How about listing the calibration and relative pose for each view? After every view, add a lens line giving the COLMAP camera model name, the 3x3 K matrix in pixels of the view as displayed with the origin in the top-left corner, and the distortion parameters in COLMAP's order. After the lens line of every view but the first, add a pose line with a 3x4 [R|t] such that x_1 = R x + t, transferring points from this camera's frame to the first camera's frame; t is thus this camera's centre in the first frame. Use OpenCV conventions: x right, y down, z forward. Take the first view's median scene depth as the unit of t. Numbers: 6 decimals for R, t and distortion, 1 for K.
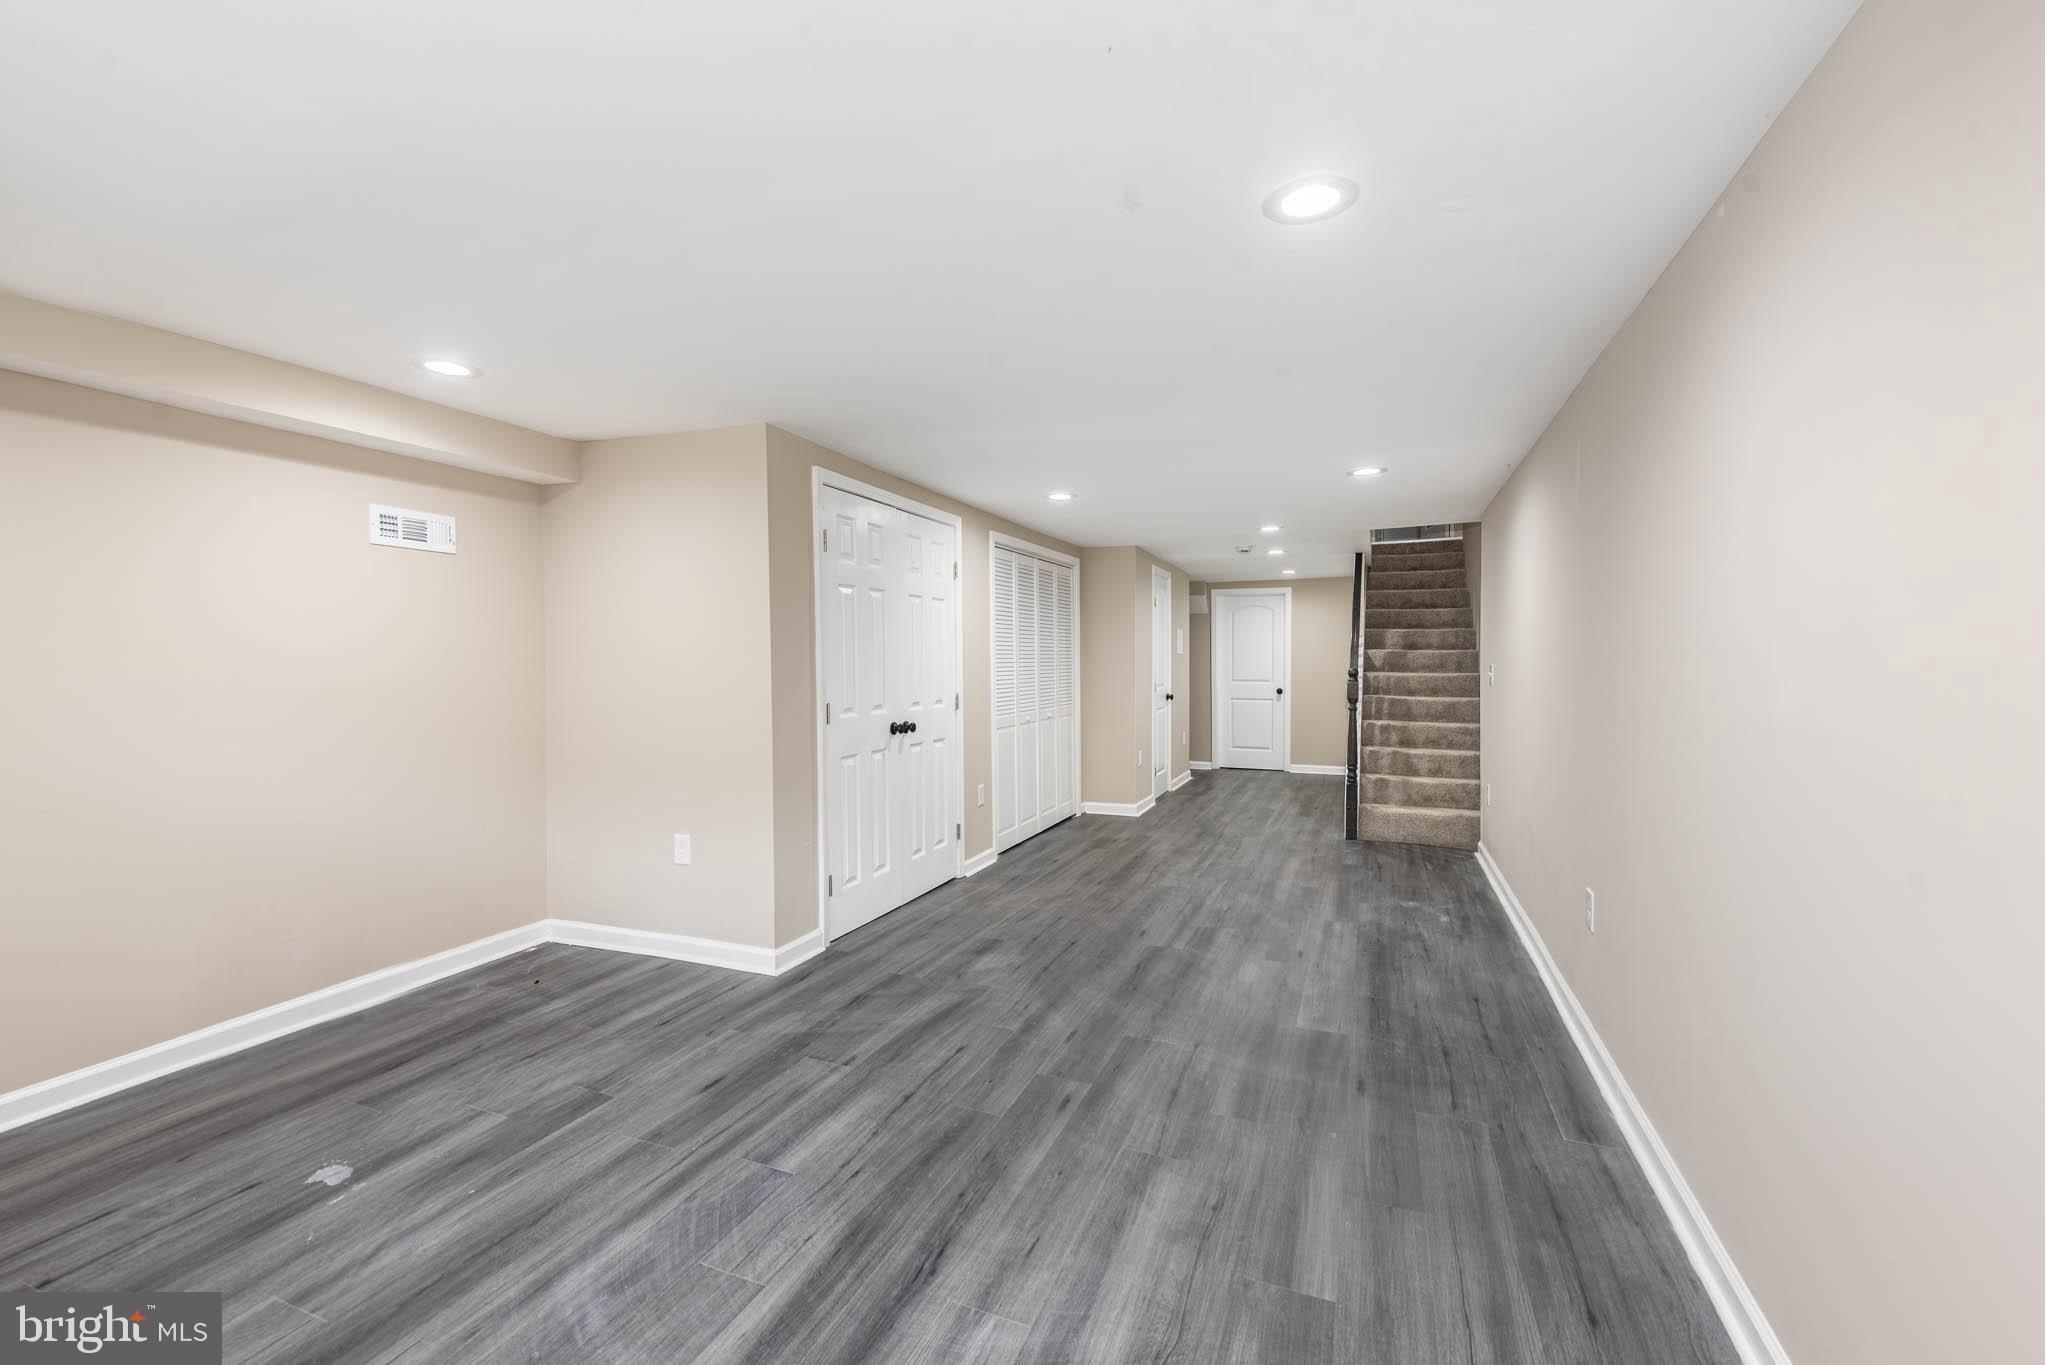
lens RADIAL K [[812.2, 0, 1066.3], [0, 812.2, 677.4], [0, 0, 1]] dist [0.013061, -0.000869]
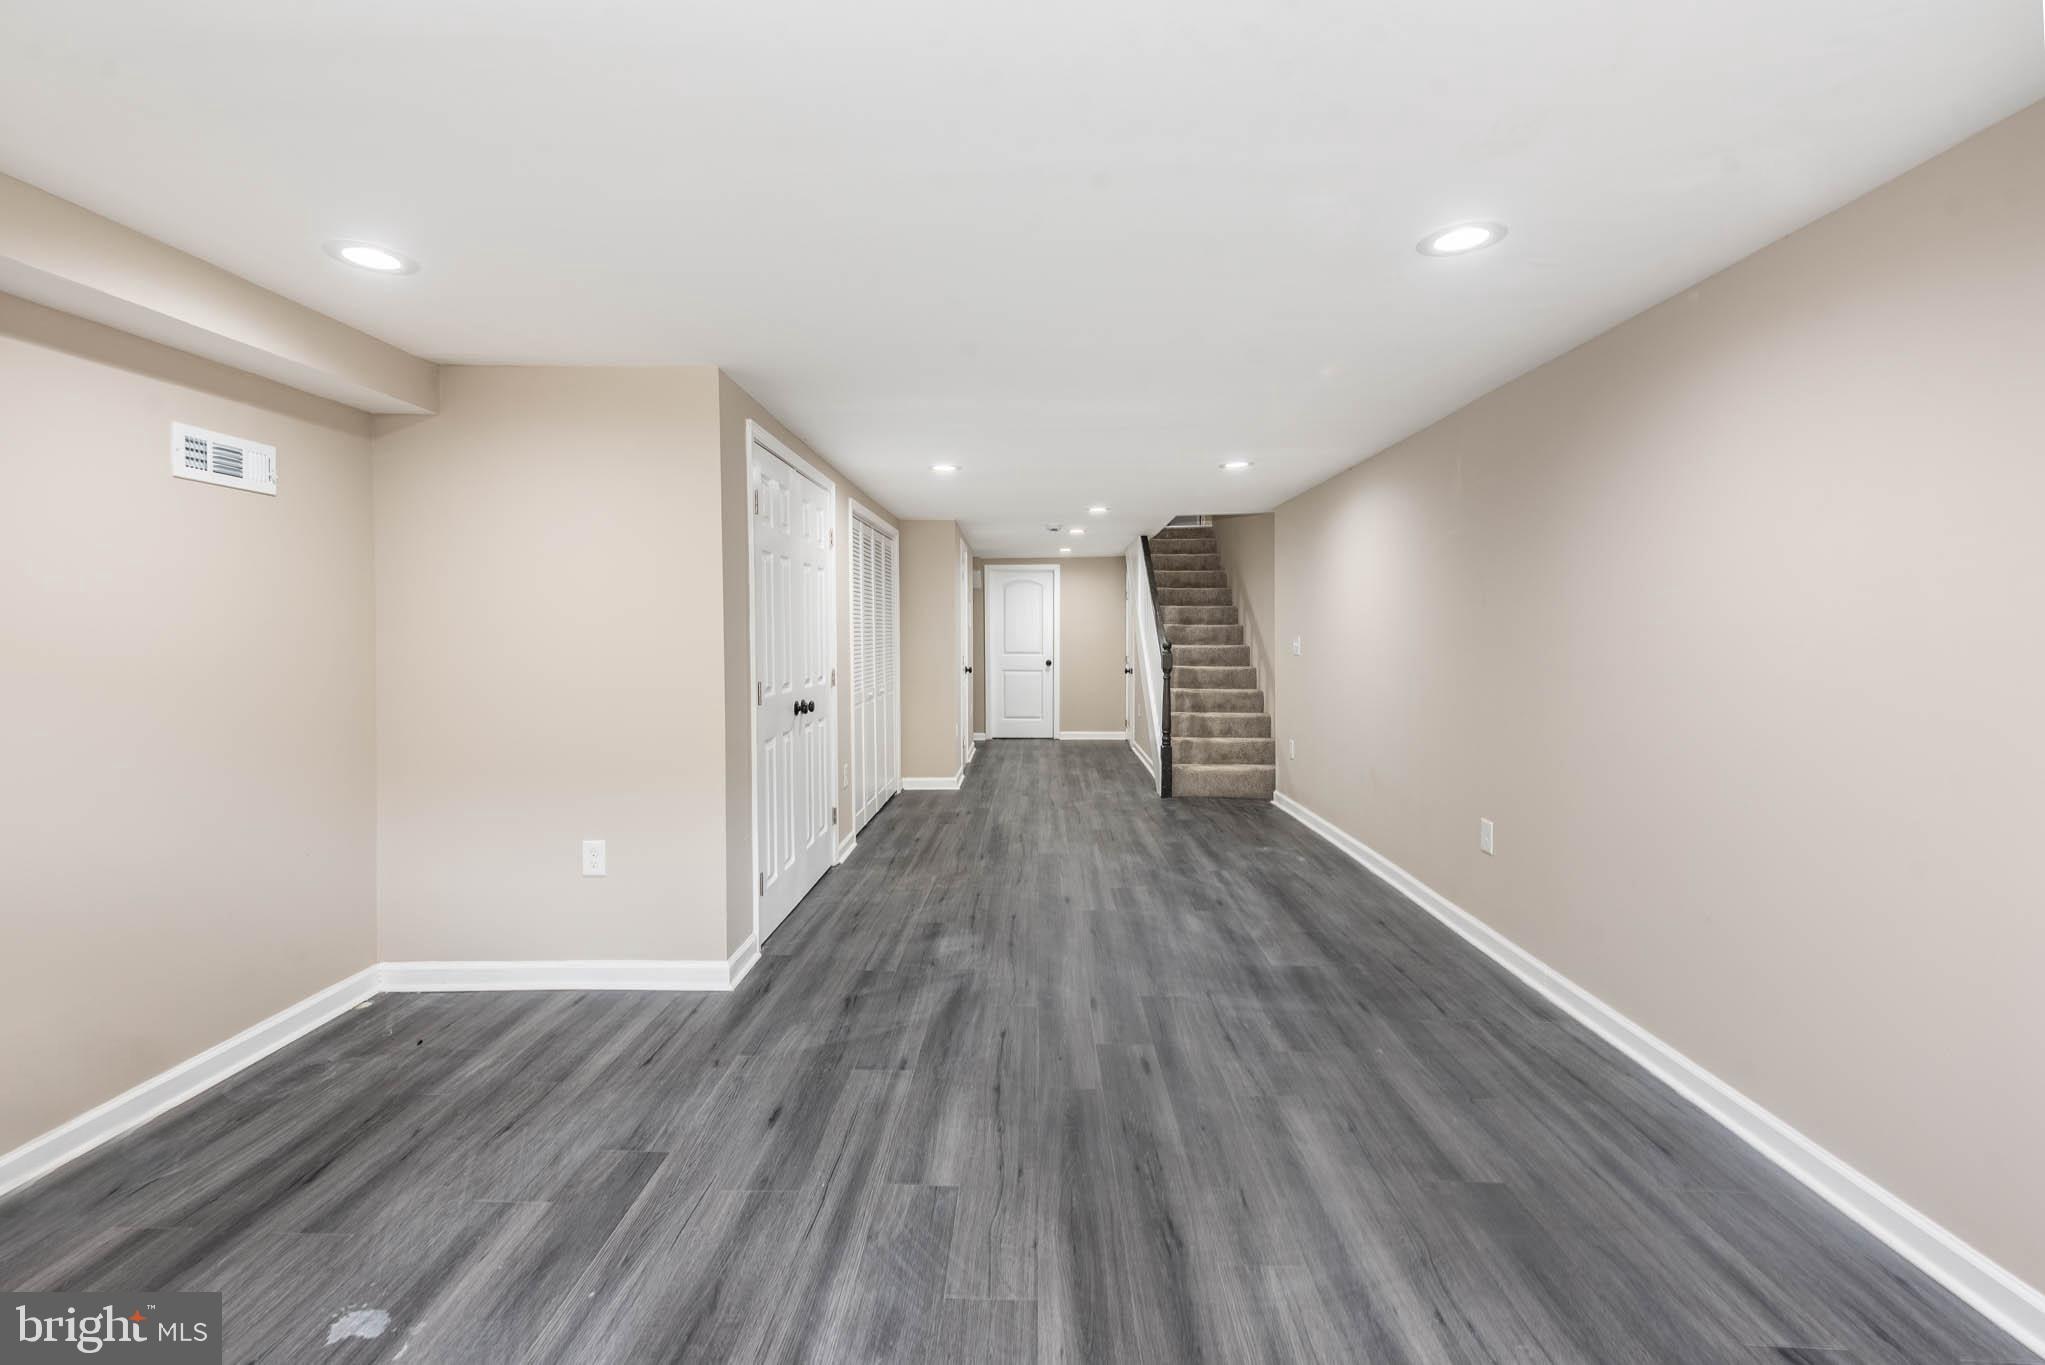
lens RADIAL K [[812.2, 0, 1017.6], [0, 812.2, 641.2], [0, 0, 1]] dist [0.013061, -0.000869]
pose [[0.944317, -0.004002, 0.329014, -0.350499], [0.007856, 0.999915, -0.010384, -0.002064], [-0.328944, 0.012390, 0.944268, 0.055578]]
